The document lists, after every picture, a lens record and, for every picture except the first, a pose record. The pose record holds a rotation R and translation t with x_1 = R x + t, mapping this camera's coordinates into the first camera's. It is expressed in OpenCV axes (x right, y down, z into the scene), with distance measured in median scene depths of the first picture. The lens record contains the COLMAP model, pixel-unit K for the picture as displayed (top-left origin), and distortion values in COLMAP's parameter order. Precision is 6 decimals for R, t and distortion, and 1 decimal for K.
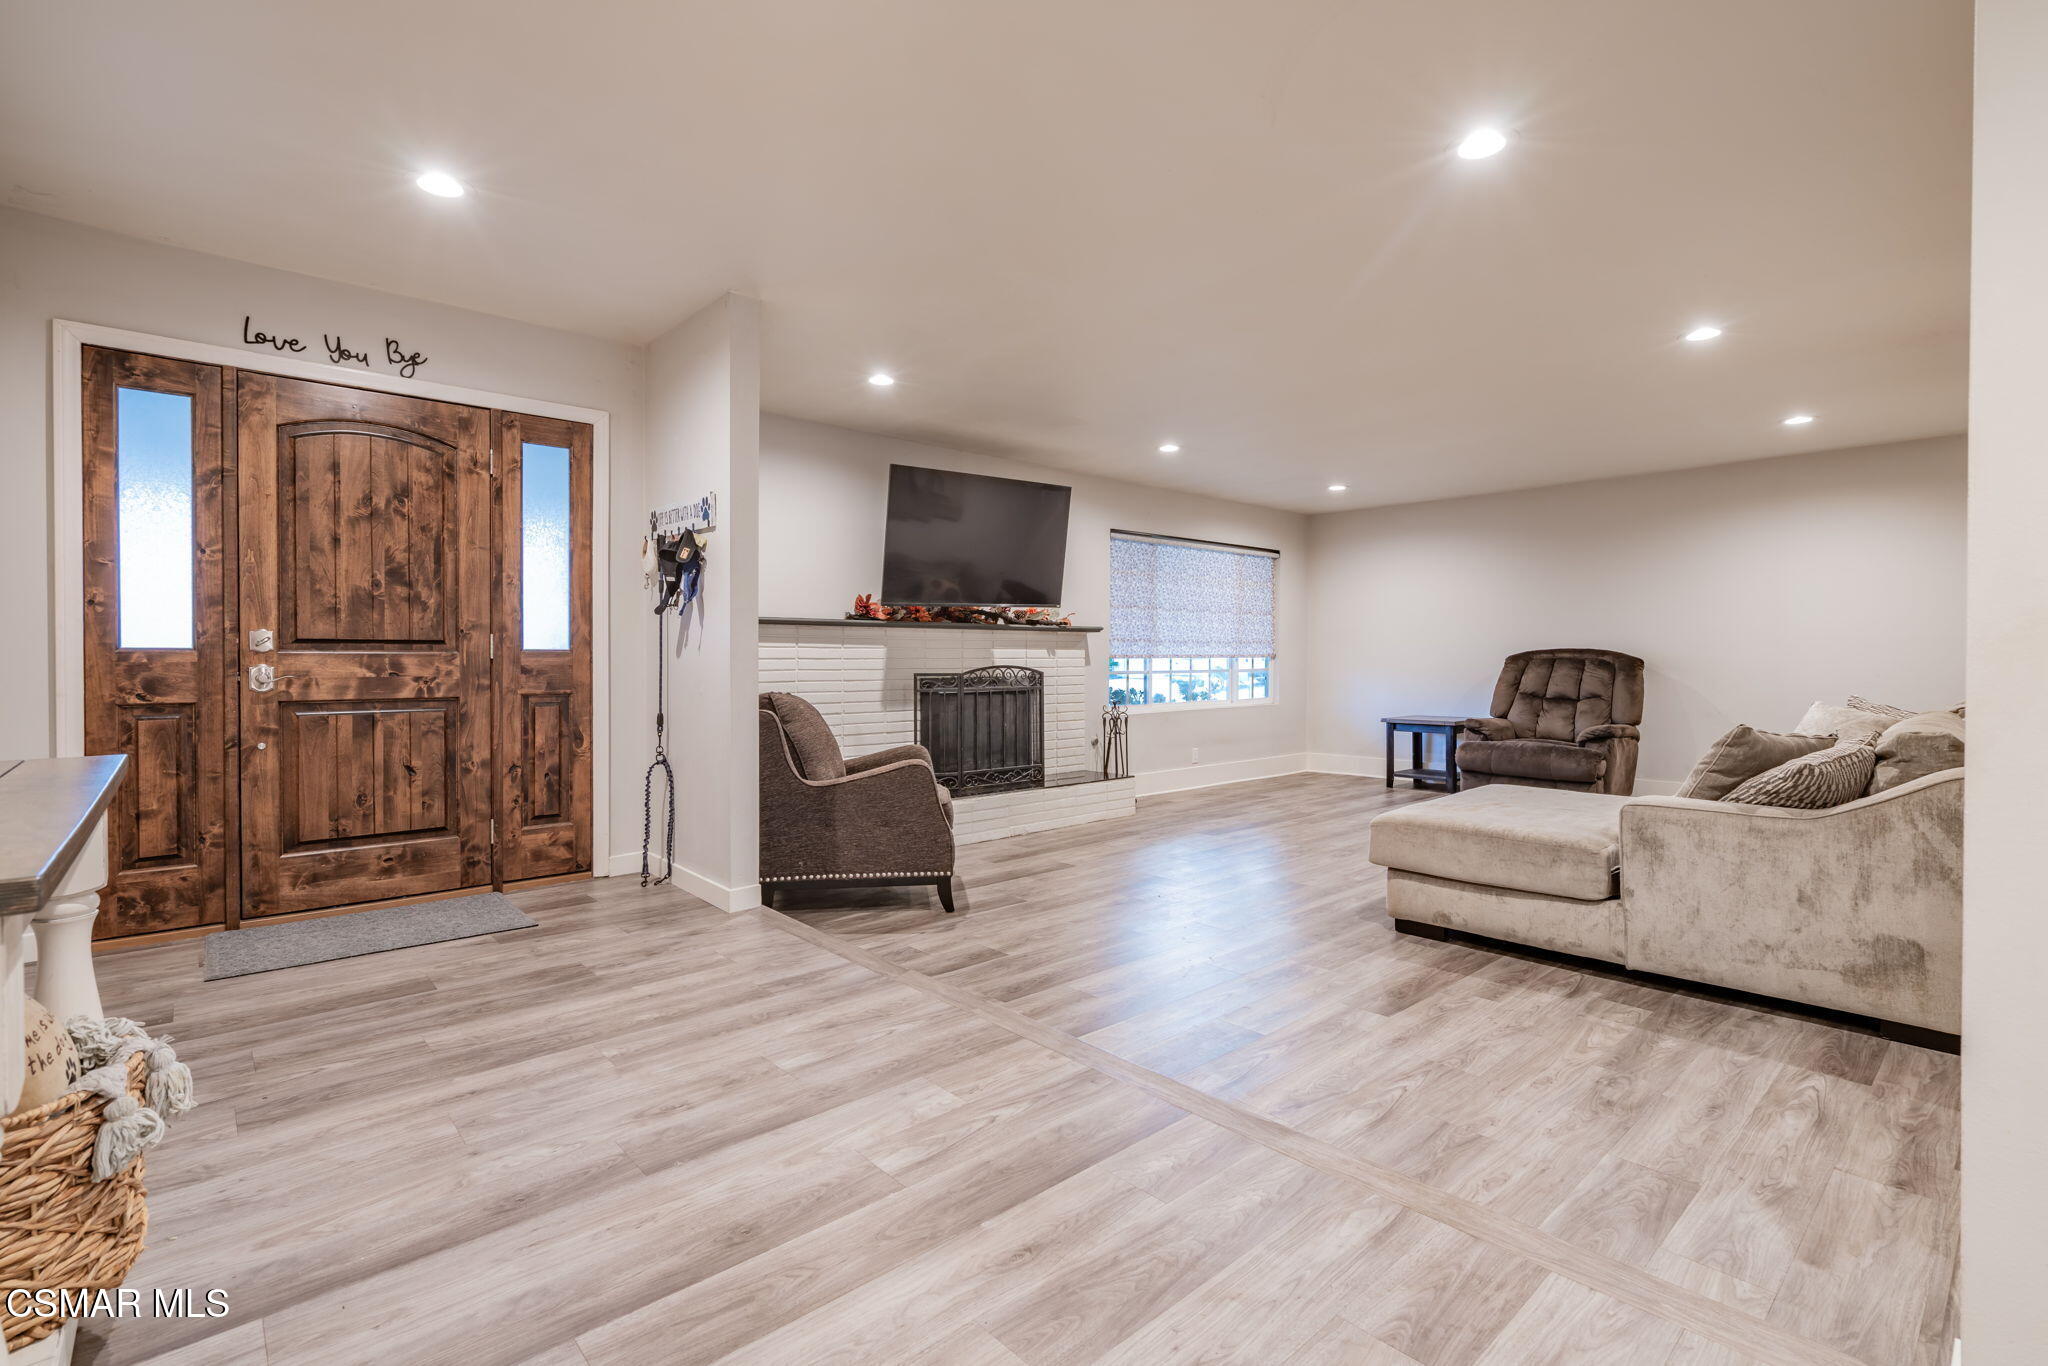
lens RADIAL K [[927.3, 0, 1019.2], [0, 927.3, 674.2], [0, 0, 1]] dist [0.000002, 0.000265]
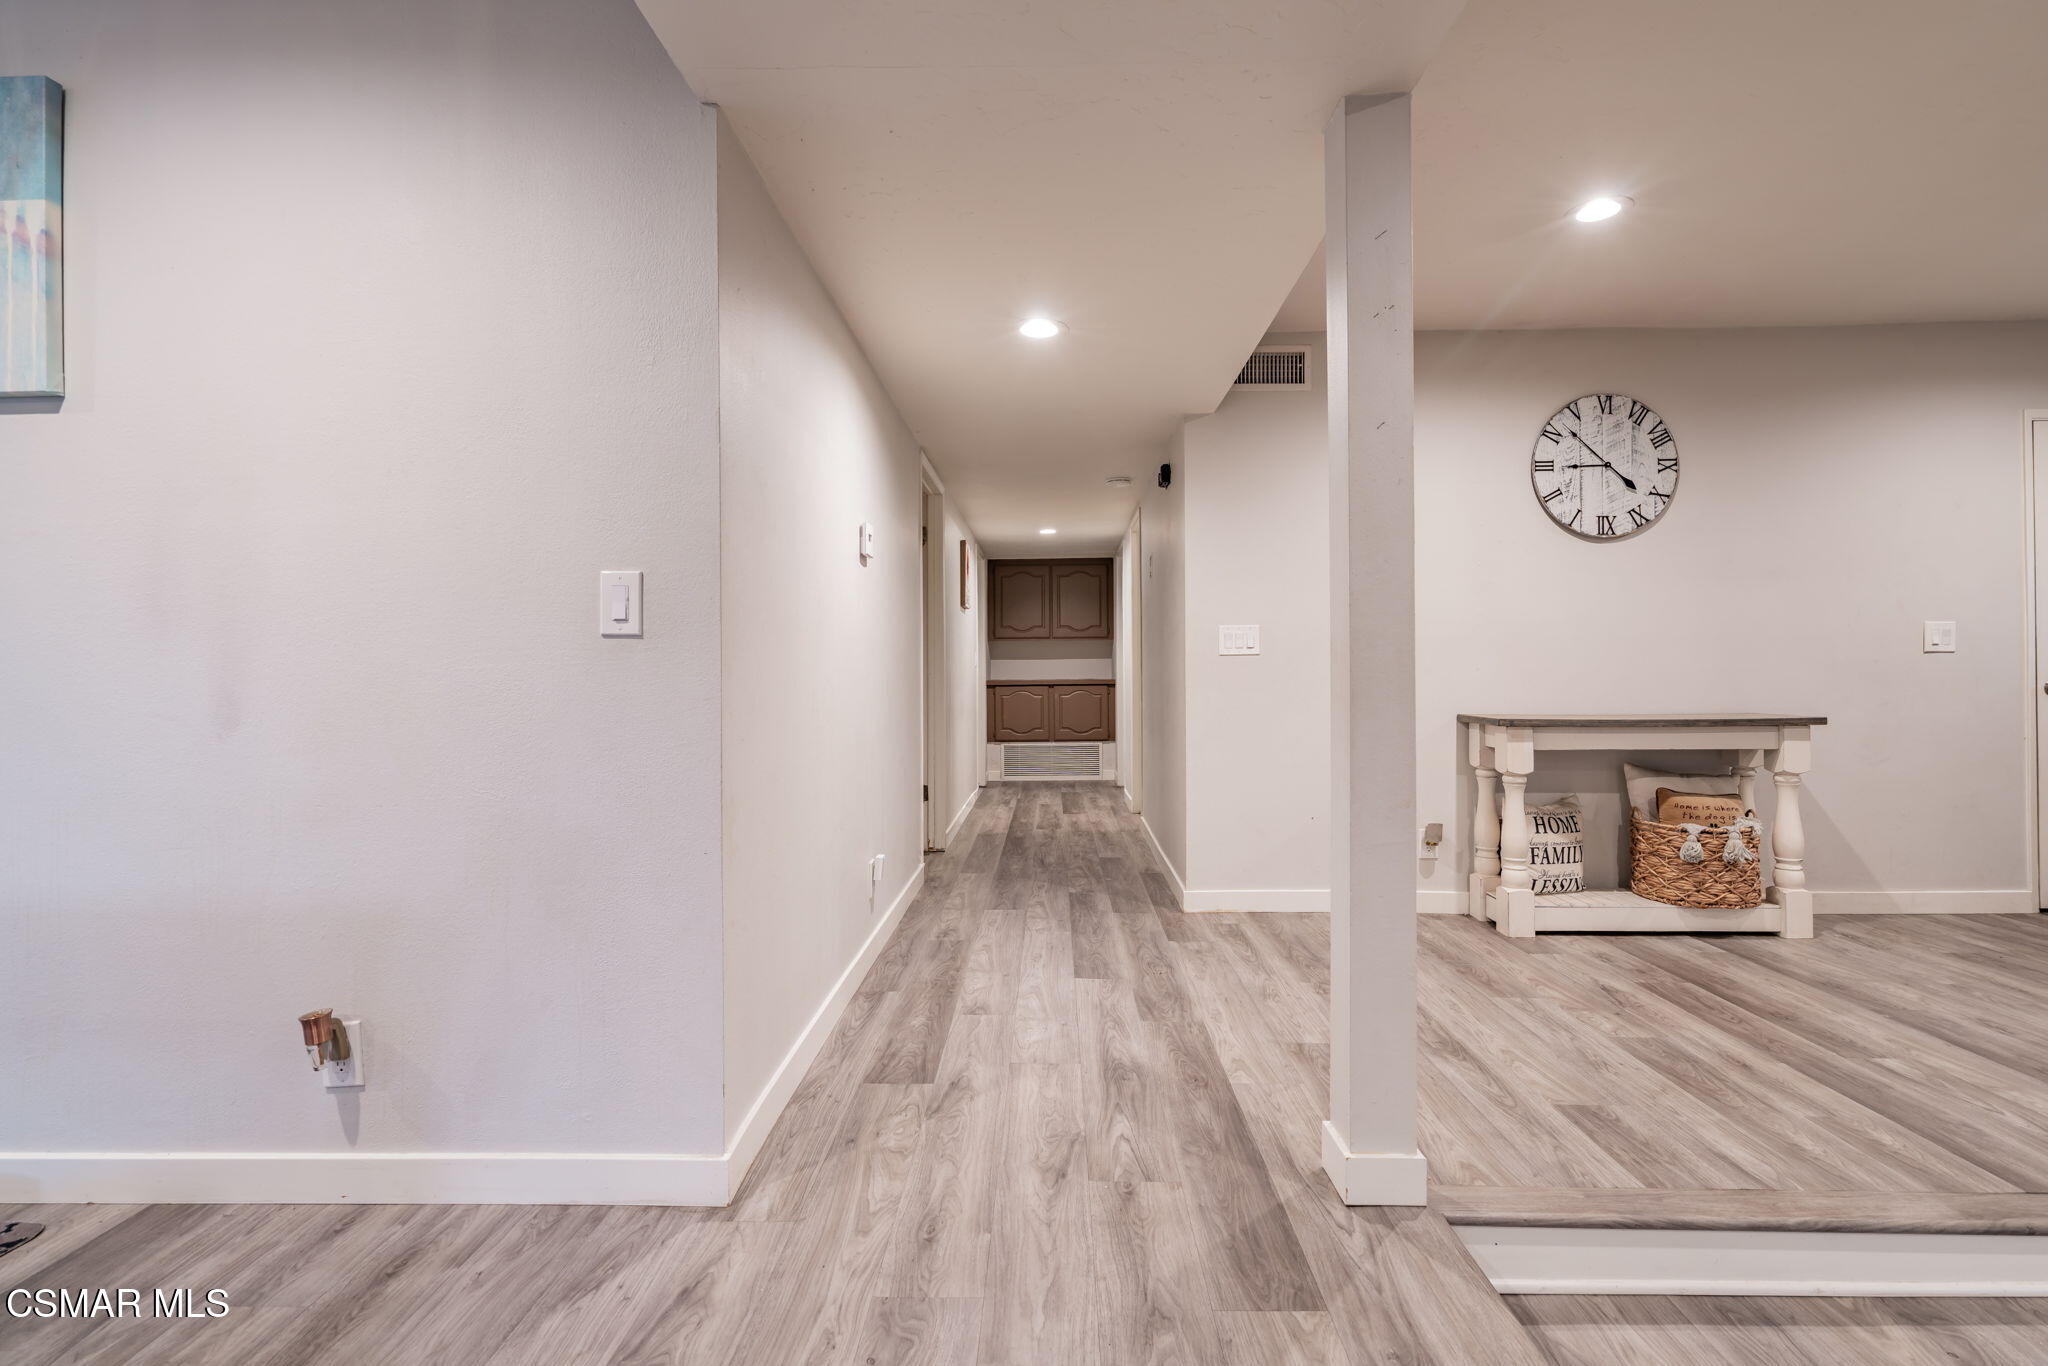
lens RADIAL K [[942.1, 0, 1026.1], [0, 942.1, 671.8], [0, 0, 1]] dist [0.000425, 0.000237]
pose [[-0.683293, 0.000590, -0.730144, 0.865332], [-0.010705, 0.999884, 0.010826, -0.008435], [0.730065, 0.015213, -0.683208, 0.534957]]
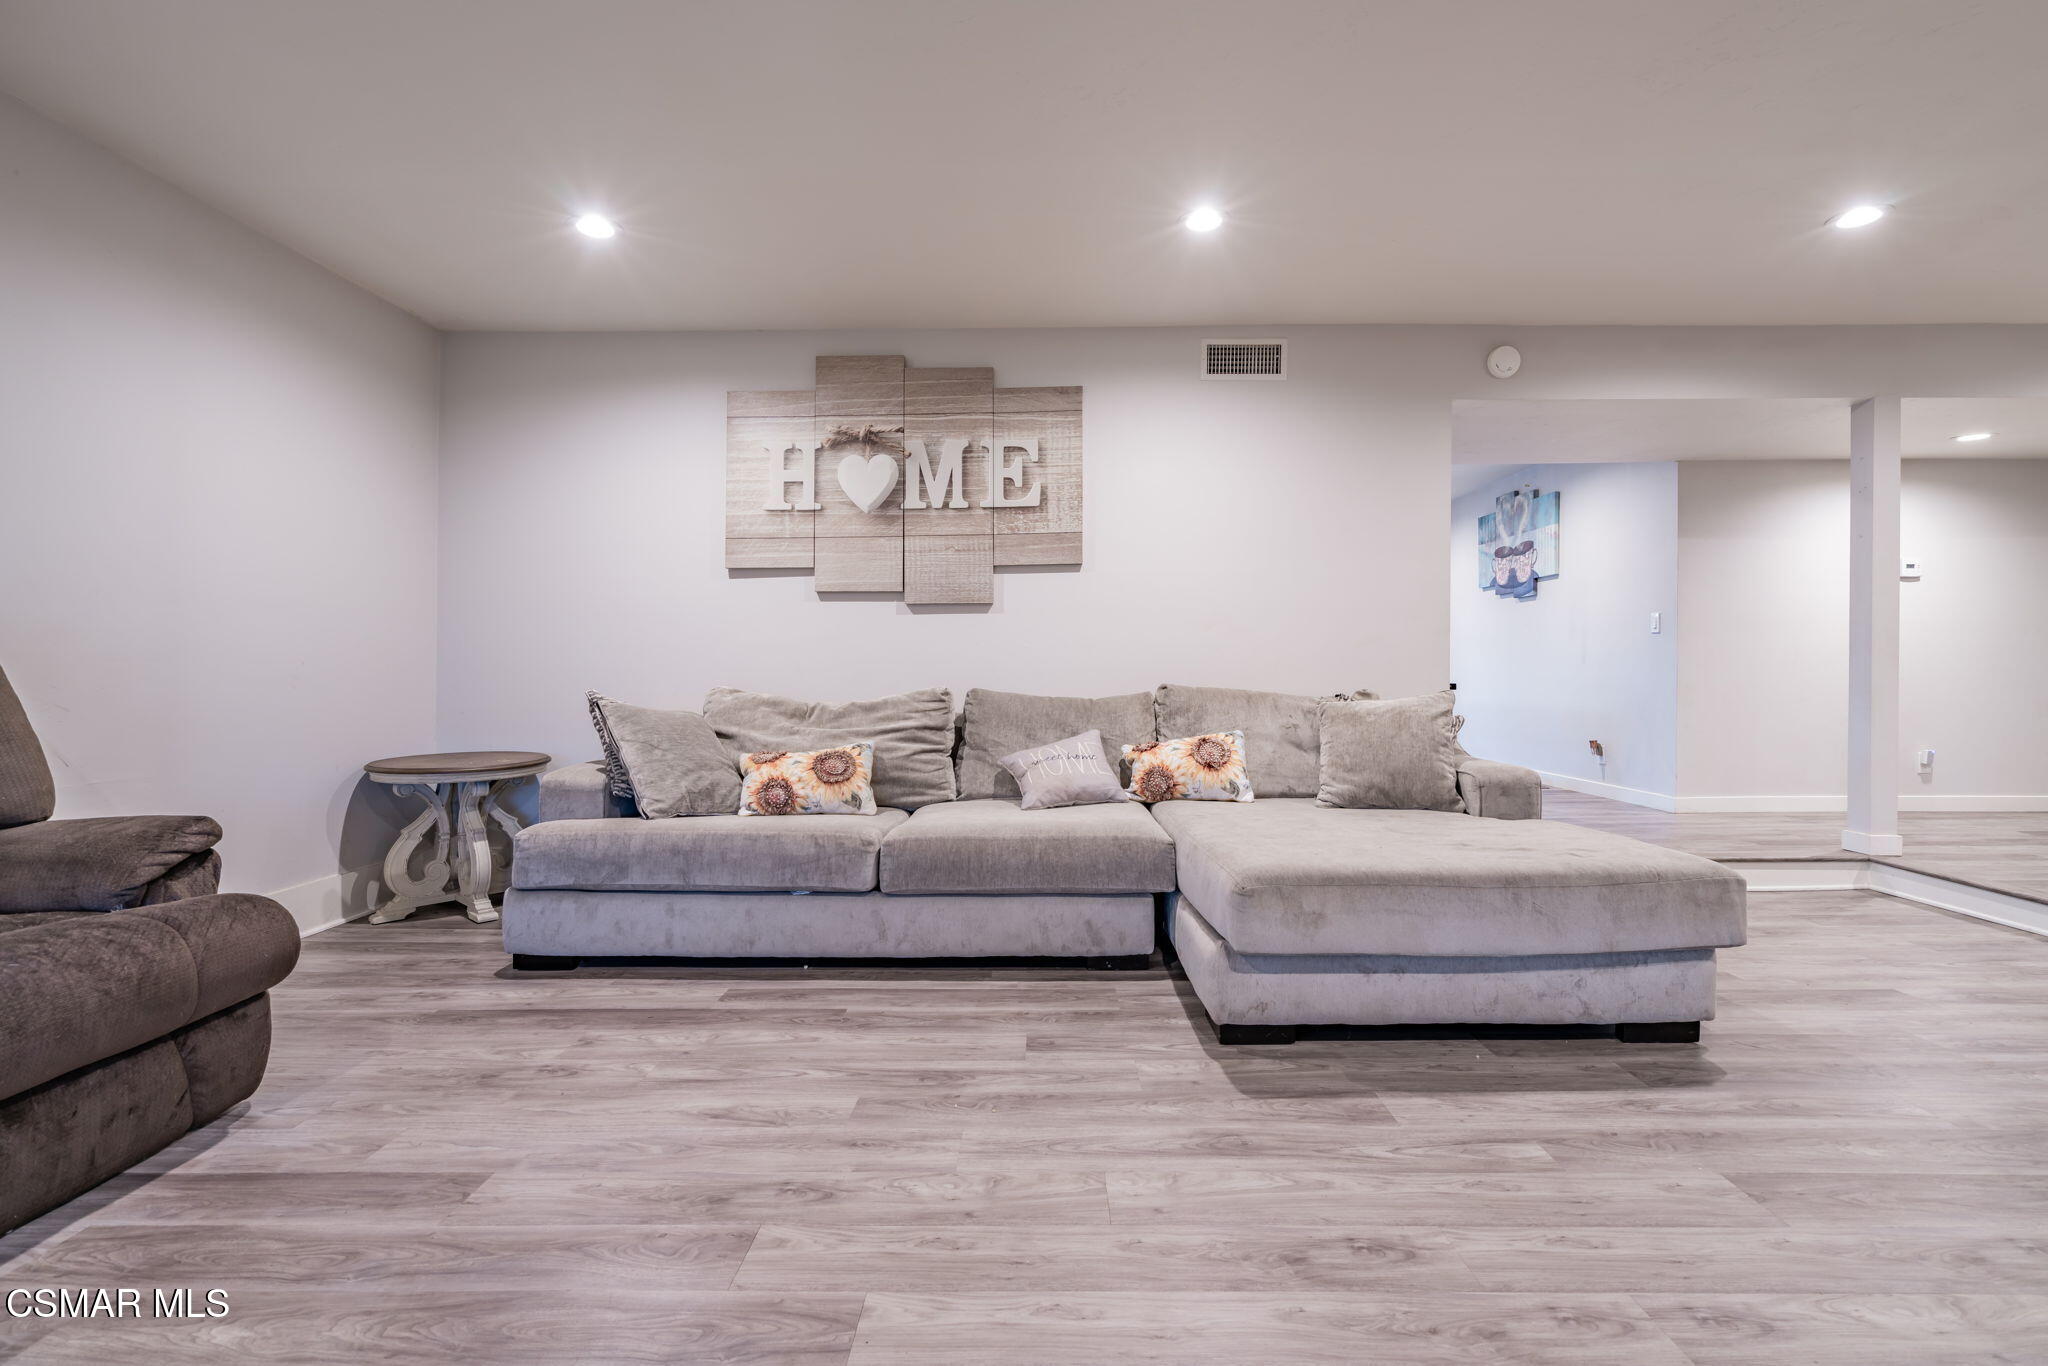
lens RADIAL K [[941.0, 0, 1048.7], [0, 941.0, 681.1], [0, 0, 1]] dist [-0.001094, 0.000300]
pose [[-0.749778, -0.008120, 0.661640, 0.347733], [0.014395, 0.999488, 0.028579, 0.002183], [-0.661533, 0.030952, -0.749277, 1.964073]]
